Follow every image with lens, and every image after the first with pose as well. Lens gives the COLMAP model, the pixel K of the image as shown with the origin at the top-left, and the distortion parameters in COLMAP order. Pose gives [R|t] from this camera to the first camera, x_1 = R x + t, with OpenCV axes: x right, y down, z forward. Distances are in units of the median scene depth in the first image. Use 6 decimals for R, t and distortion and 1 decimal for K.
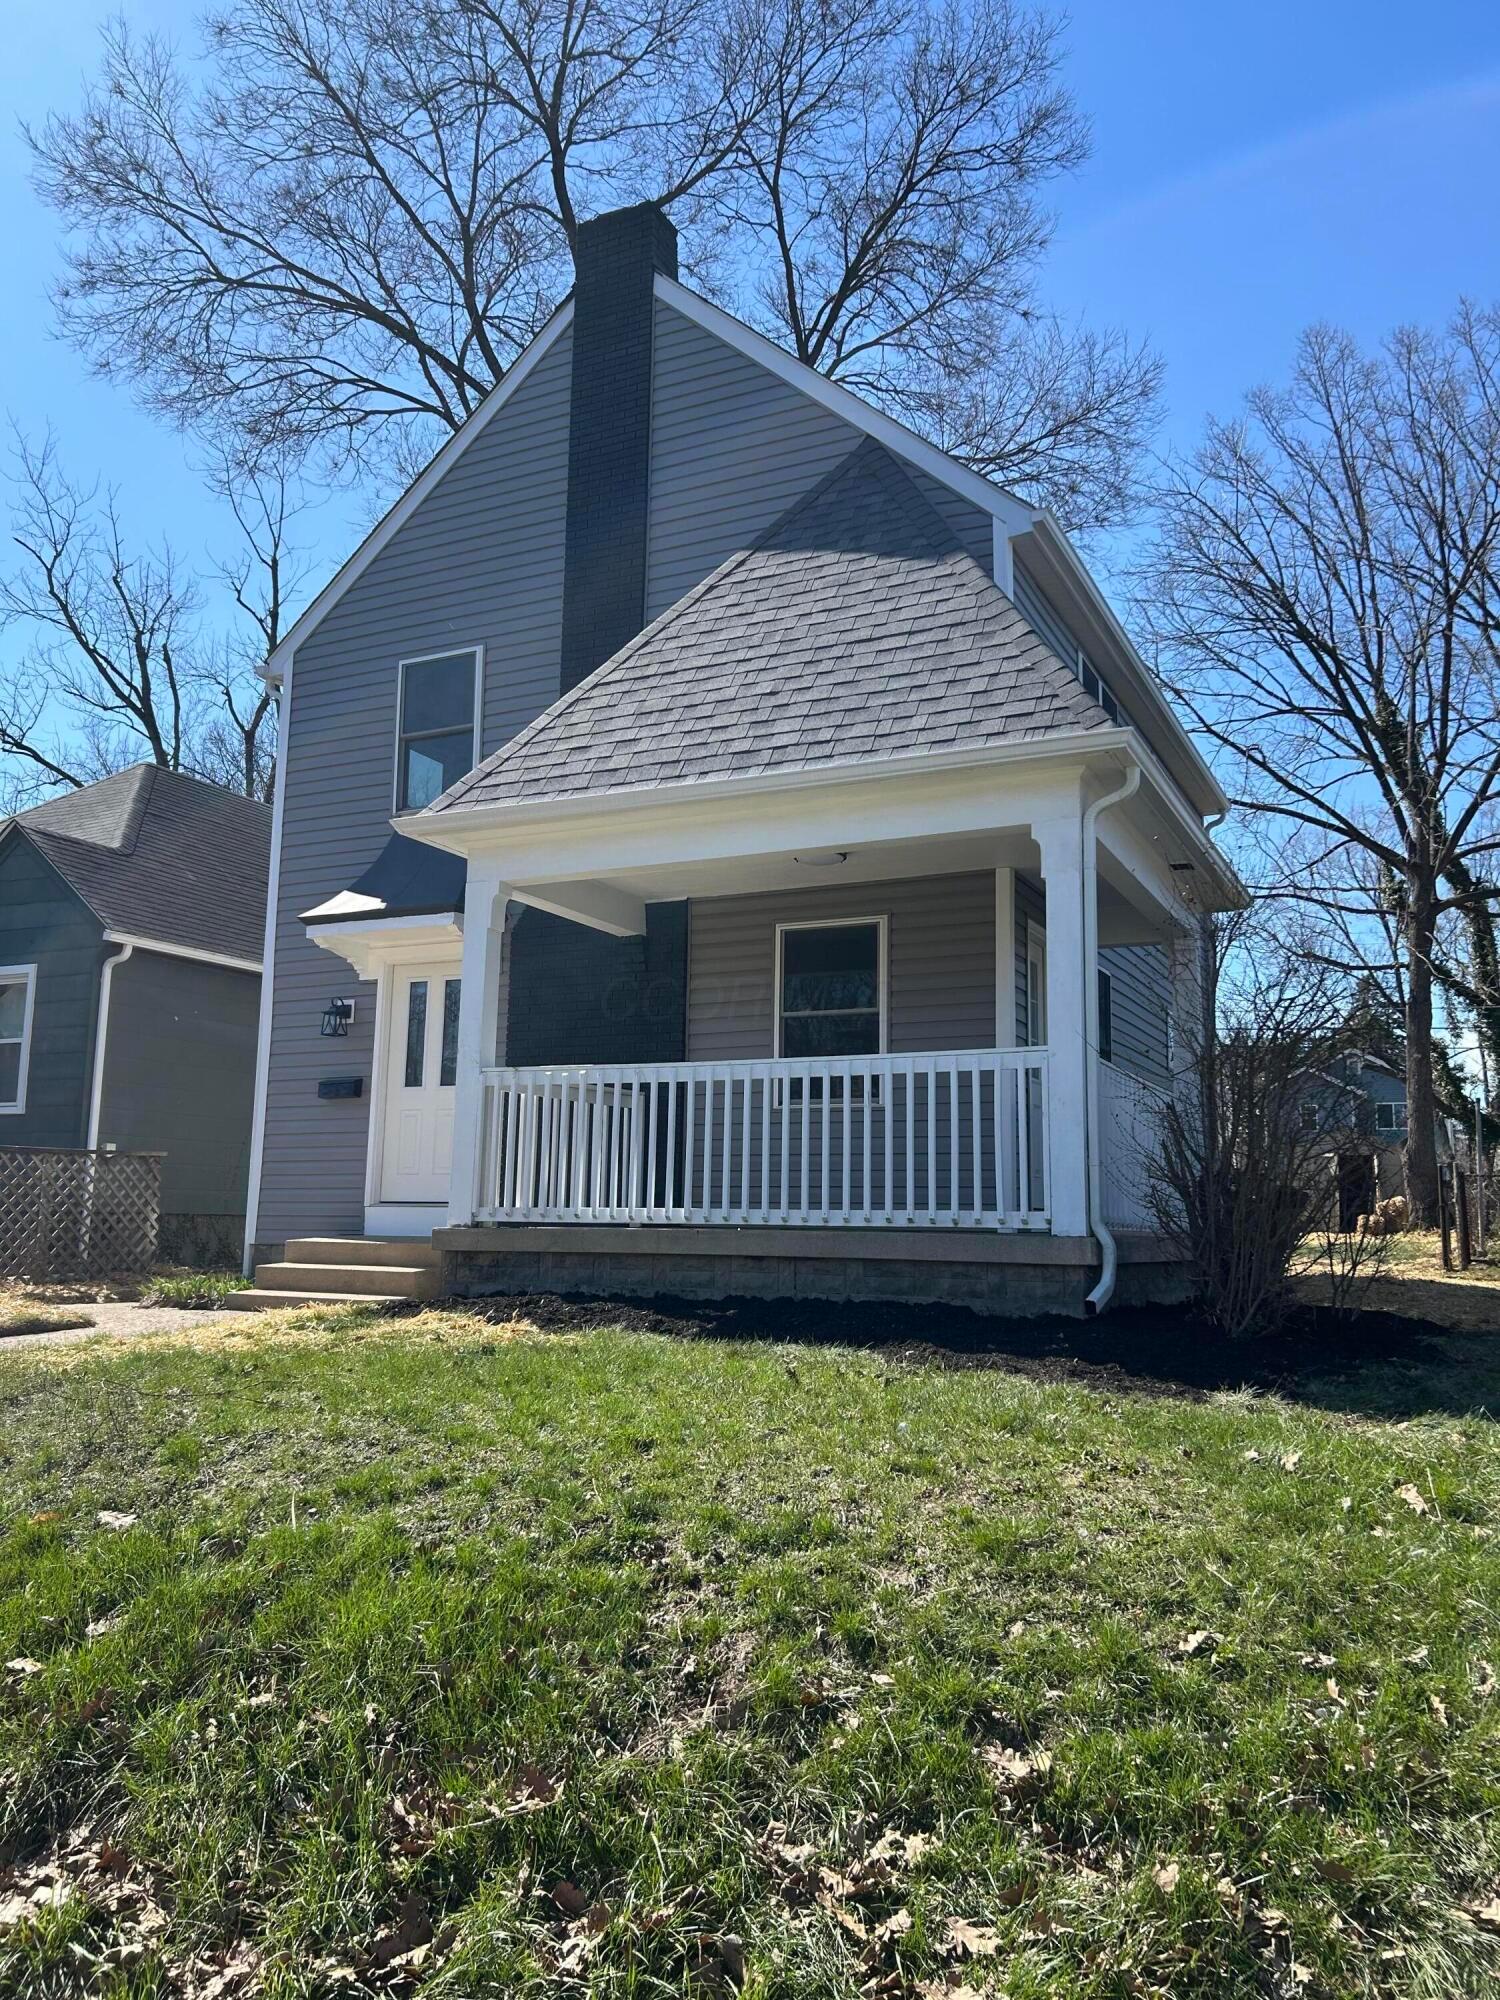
lens RADIAL K [[1516.1, 0, 749.3], [0, 1516.1, 1010.5], [0, 0, 1]] dist [0.044352, -0.012572]
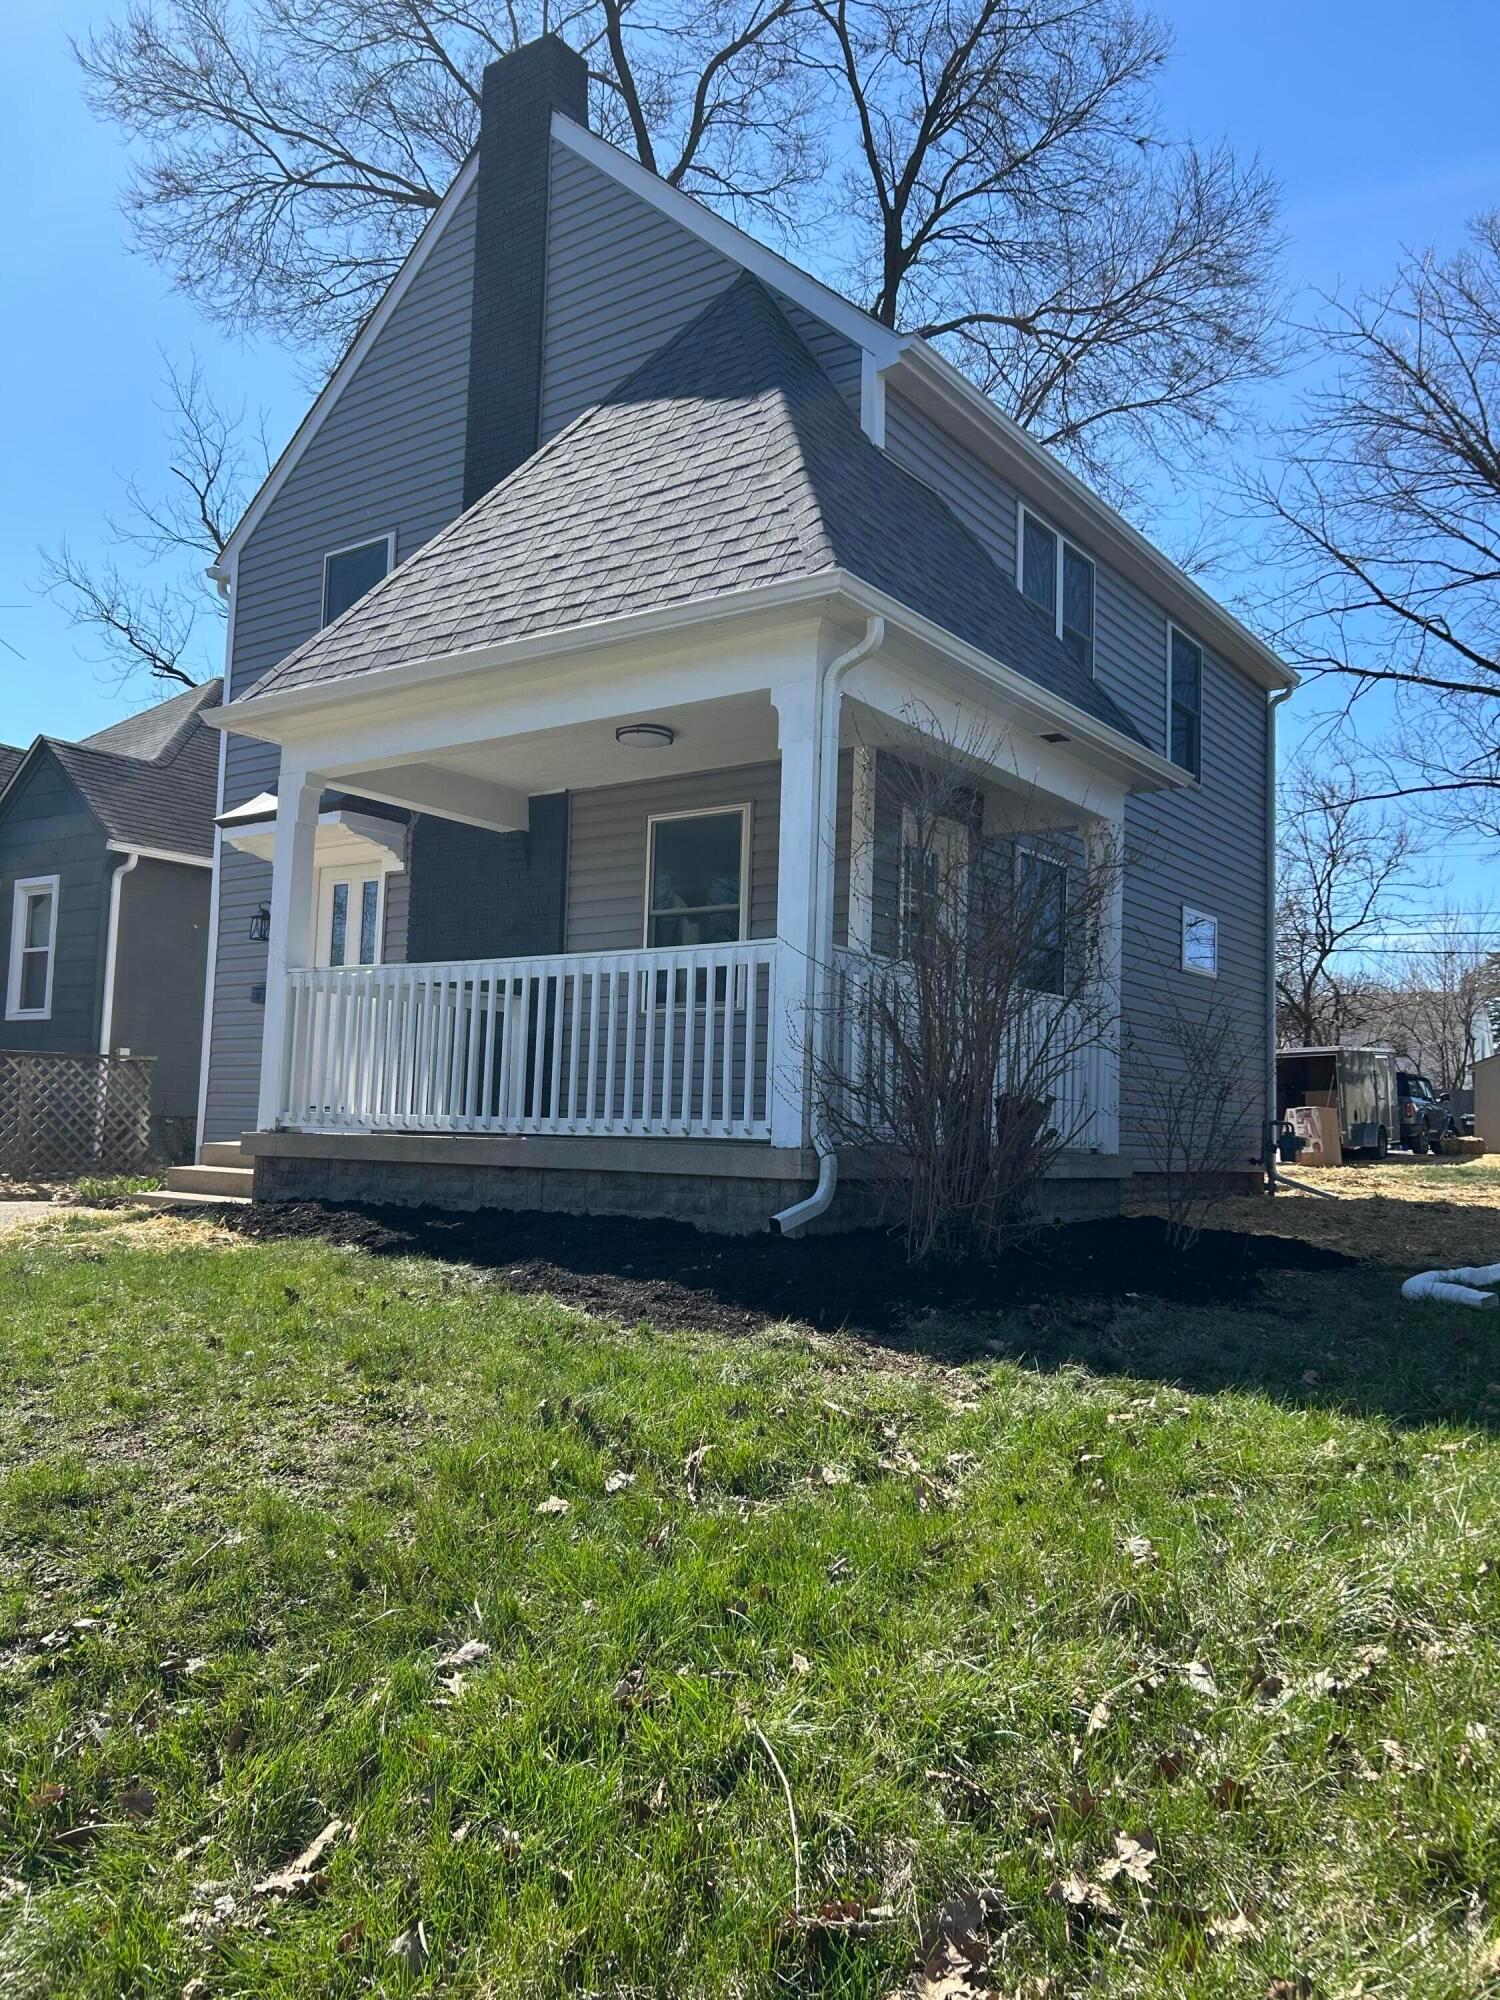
lens RADIAL K [[1516.1, 0, 756.4], [0, 1516.1, 1011.5], [0, 0, 1]] dist [0.044352, -0.012572]
pose [[0.985960, 0.000249, -0.166983, 0.235727], [0.009173, 0.998408, 0.055652, 0.012150], [0.166732, -0.056402, 0.984388, 0.082950]]
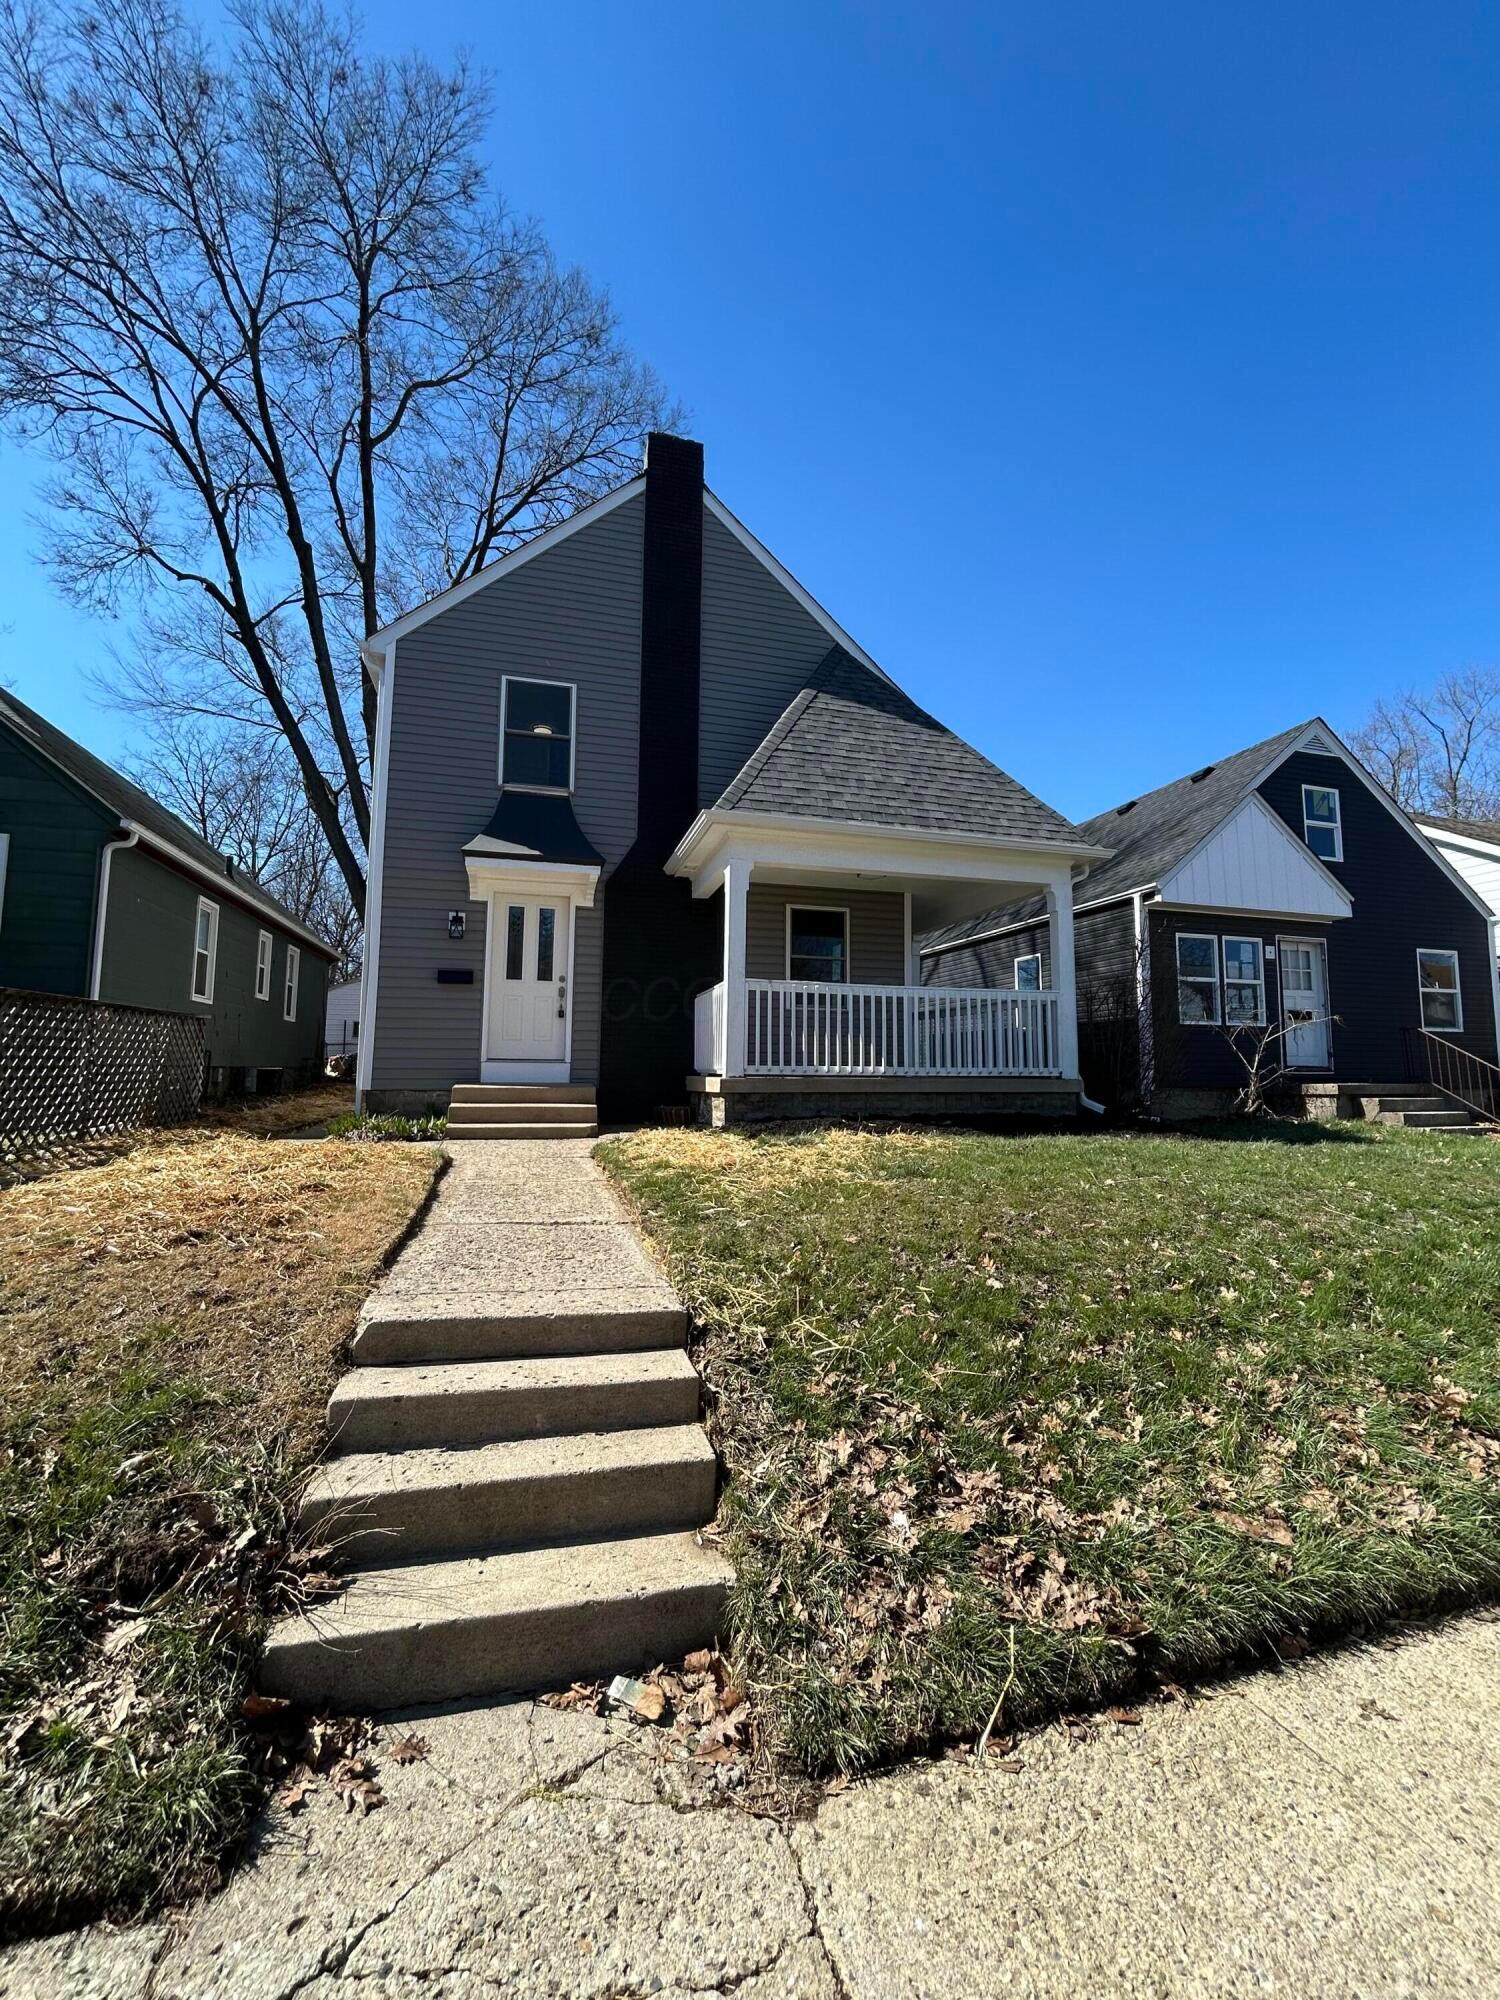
lens RADIAL K [[815.5, 0, 751.2], [0, 815.5, 1005.3], [0, 0, 1]] dist [0.001152, 0.001232]
pose [[0.747479, 0.048171, 0.662537, -0.624691], [-0.091234, 0.995360, 0.030561, 0.033482], [-0.657991, -0.083290, 0.748406, 0.303474]]
